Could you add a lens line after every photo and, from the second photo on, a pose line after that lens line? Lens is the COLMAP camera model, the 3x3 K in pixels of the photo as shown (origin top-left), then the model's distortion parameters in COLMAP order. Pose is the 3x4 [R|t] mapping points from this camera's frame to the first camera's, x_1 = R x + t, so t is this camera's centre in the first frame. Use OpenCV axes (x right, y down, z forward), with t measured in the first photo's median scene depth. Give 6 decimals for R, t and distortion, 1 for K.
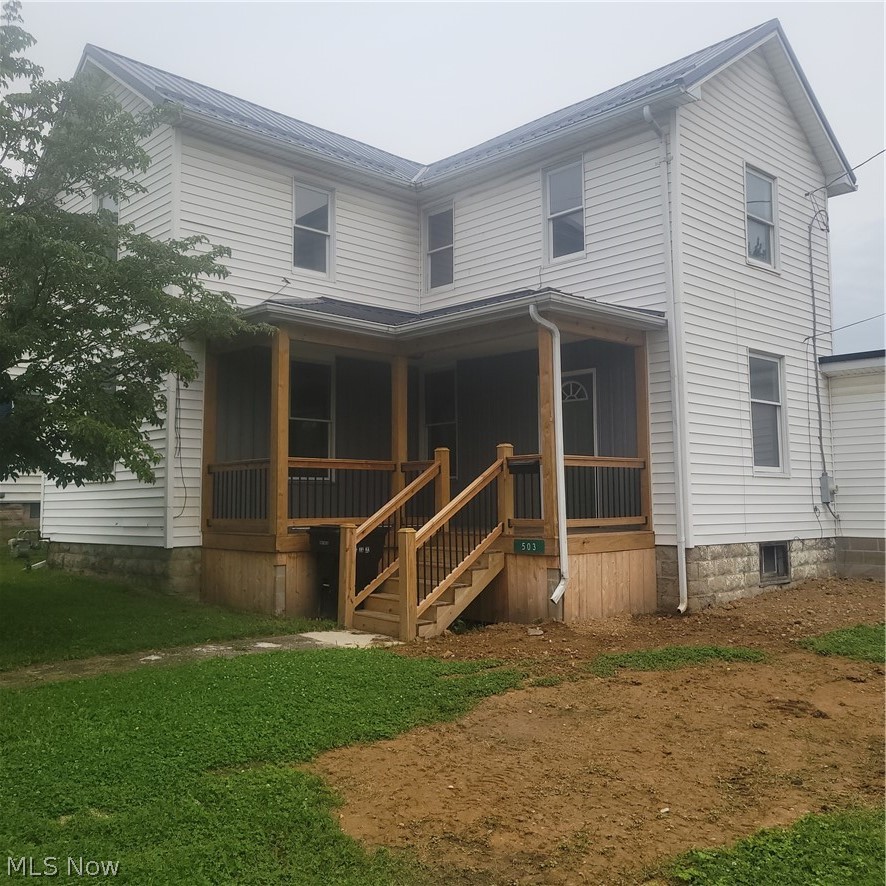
lens RADIAL K [[897.0, 0, 467.9], [0, 897.0, 440.0], [0, 0, 1]] dist [0.021275, 0.004869]
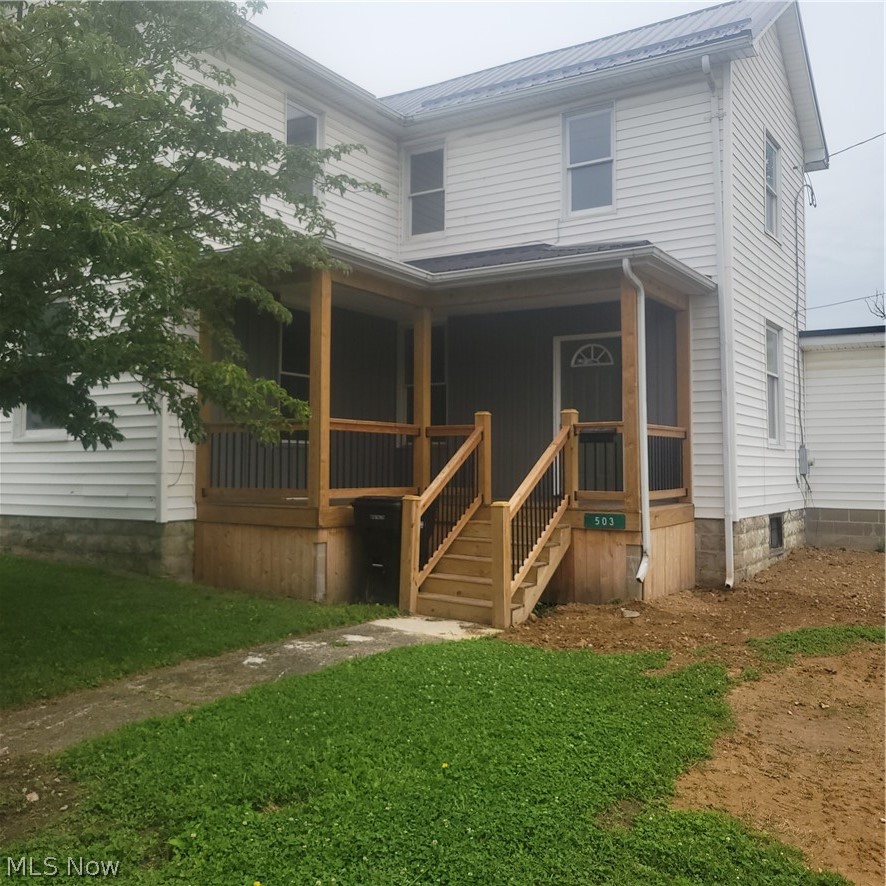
lens RADIAL K [[897.0, 0, 467.9], [0, 897.0, 440.0], [0, 0, 1]] dist [0.021275, 0.004869]
pose [[0.971228, 0.018654, 0.237420, -0.257017], [-0.028272, 0.998909, 0.037171, 0.004017], [-0.236467, -0.042814, 0.970696, 0.120935]]
